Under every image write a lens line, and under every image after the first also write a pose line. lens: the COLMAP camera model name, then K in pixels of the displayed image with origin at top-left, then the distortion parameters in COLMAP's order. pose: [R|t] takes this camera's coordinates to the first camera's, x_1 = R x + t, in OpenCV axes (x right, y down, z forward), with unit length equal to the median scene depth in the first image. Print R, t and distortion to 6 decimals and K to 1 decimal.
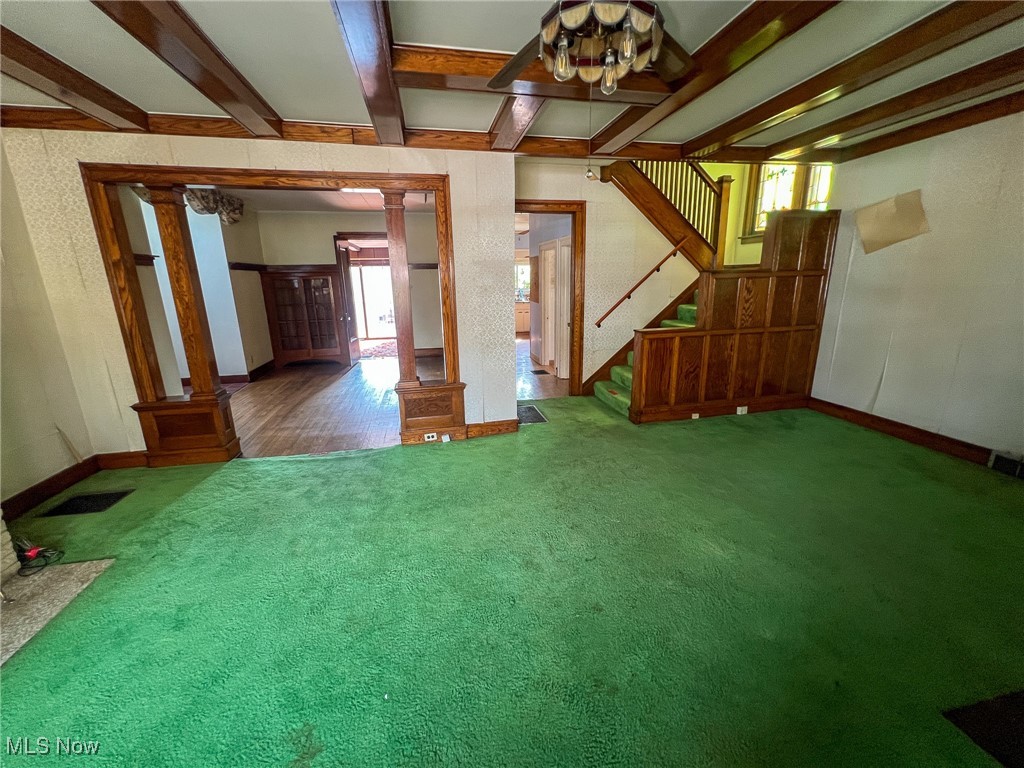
lens RADIAL K [[407.3, 0, 508.3], [0, 407.3, 379.8], [0, 0, 1]] dist [-0.002609, -0.000064]
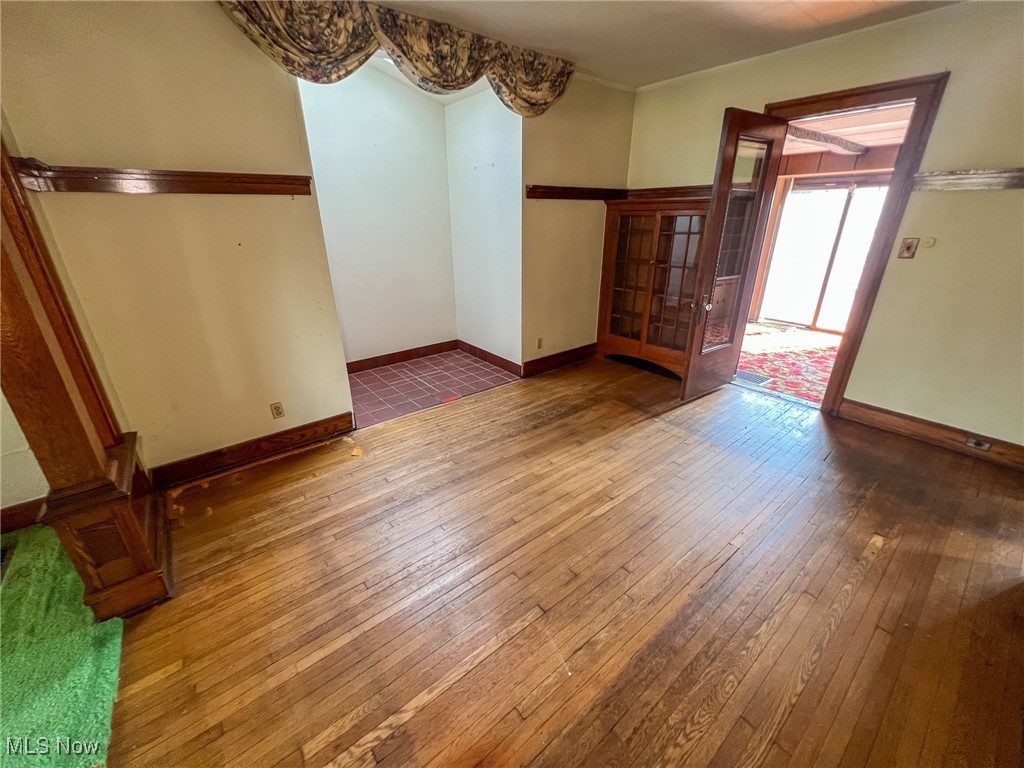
lens RADIAL K [[407.3, 0, 508.3], [0, 407.3, 379.8], [0, 0, 1]] dist [-0.002609, -0.000064]
pose [[0.449387, 0.361285, -0.817022, -0.237657], [-0.223498, 0.930957, 0.288736, -0.434715], [0.864928, 0.052848, 0.499106, 1.584060]]
